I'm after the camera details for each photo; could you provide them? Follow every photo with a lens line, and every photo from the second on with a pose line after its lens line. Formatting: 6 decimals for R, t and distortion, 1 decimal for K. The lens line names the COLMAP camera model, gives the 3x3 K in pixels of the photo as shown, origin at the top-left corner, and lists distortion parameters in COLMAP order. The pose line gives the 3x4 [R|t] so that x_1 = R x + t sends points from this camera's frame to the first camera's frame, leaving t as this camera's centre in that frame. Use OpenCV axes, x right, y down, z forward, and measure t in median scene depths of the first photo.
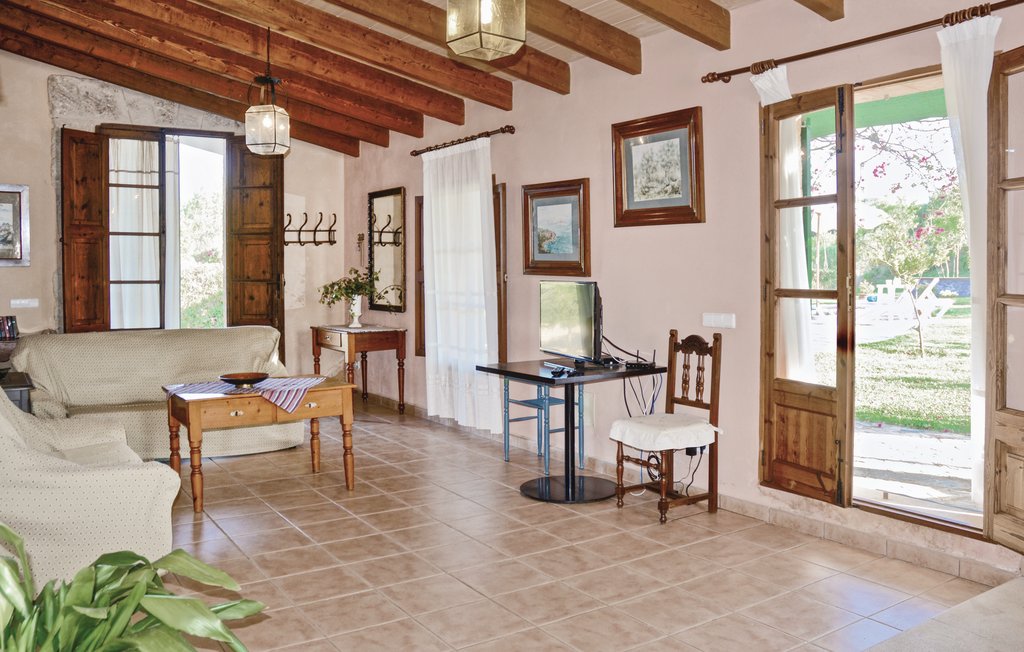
lens RADIAL K [[912.5, 0, 510.7], [0, 912.5, 310.8], [0, 0, 1]] dist [-0.199907, 0.193464]
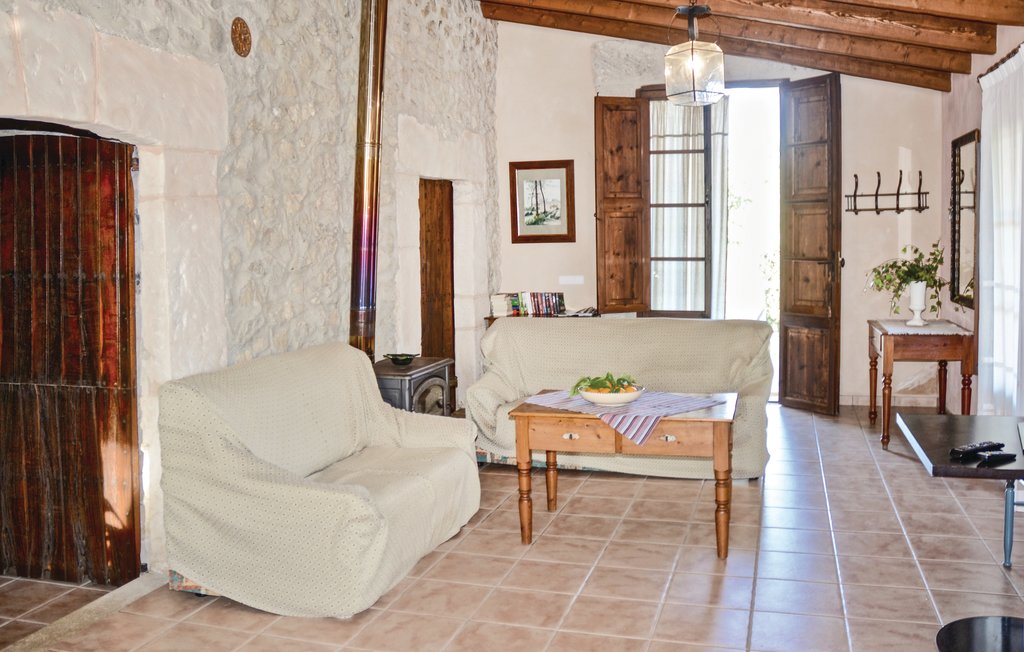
lens RADIAL K [[912.5, 0, 510.7], [0, 912.5, 310.8], [0, 0, 1]] dist [-0.199907, 0.193464]
pose [[0.599489, 0.056342, -0.798398, 0.215643], [-0.015871, 0.998160, 0.058521, -0.032094], [0.800226, -0.022411, 0.599280, 0.323307]]
